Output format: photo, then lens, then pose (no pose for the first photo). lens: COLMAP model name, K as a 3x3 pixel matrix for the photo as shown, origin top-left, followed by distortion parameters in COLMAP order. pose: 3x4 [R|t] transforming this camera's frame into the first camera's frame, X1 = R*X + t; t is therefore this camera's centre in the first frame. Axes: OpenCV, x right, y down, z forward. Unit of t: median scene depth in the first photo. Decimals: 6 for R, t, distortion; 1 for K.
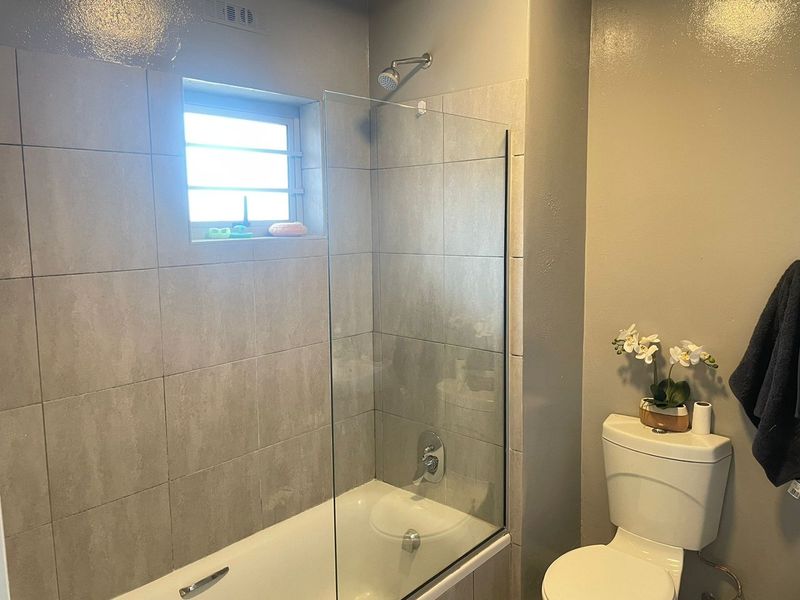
lens RADIAL K [[600.0, 0, 393.3], [0, 600.0, 288.3], [0, 0, 1]] dist [0.070644, -0.085707]
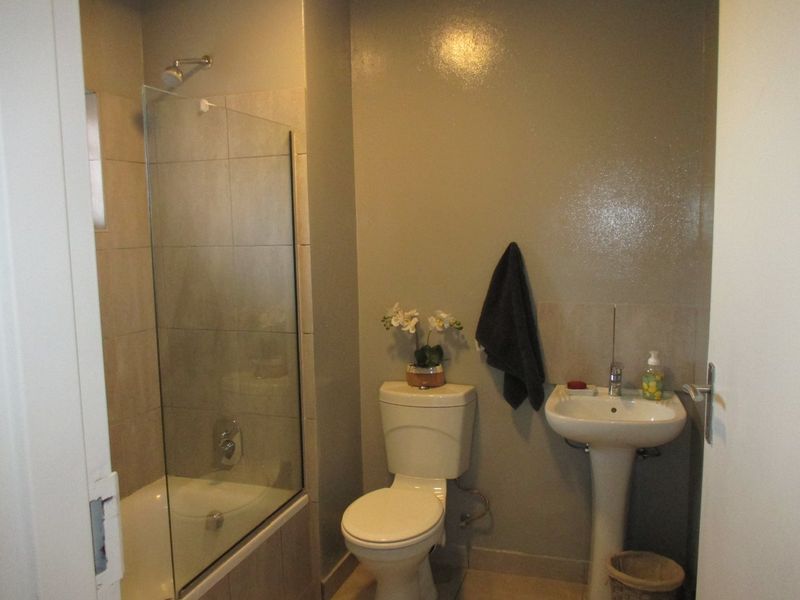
lens RADIAL K [[665.7, 0, 396.3], [0, 665.7, 307.3], [0, 0, 1]] dist [-0.025756, 0.012227]
pose [[0.913719, -0.050604, 0.403184, -0.135981], [0.052290, 0.998609, 0.006835, 0.062150], [-0.402969, 0.014837, 0.915094, -0.190623]]
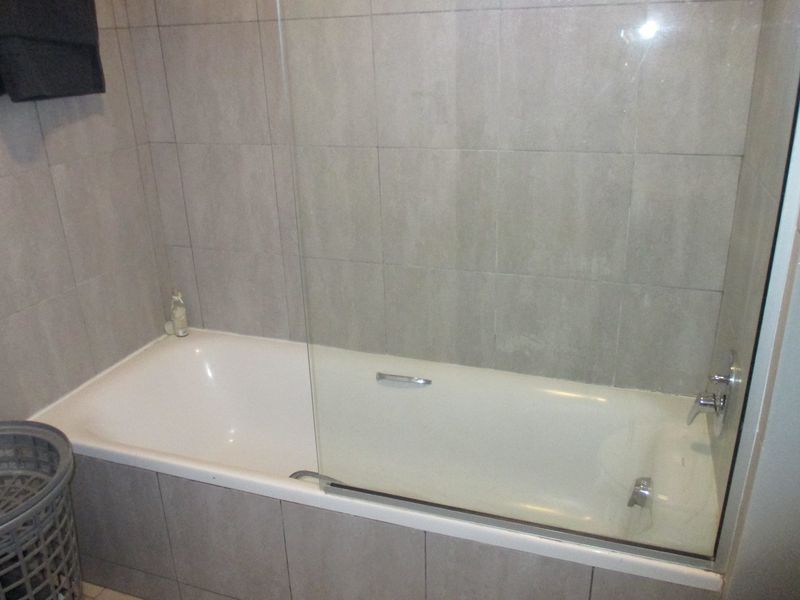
lens RADIAL K [[665.7, 0, 399.3], [0, 665.7, 300.5], [0, 0, 1]] dist [-0.025756, 0.012227]
pose [[0.395210, 0.335580, -0.855099, 0.483514], [-0.085597, 0.940285, 0.329449, 0.029008], [0.914594, -0.057008, 0.400335, 0.551388]]
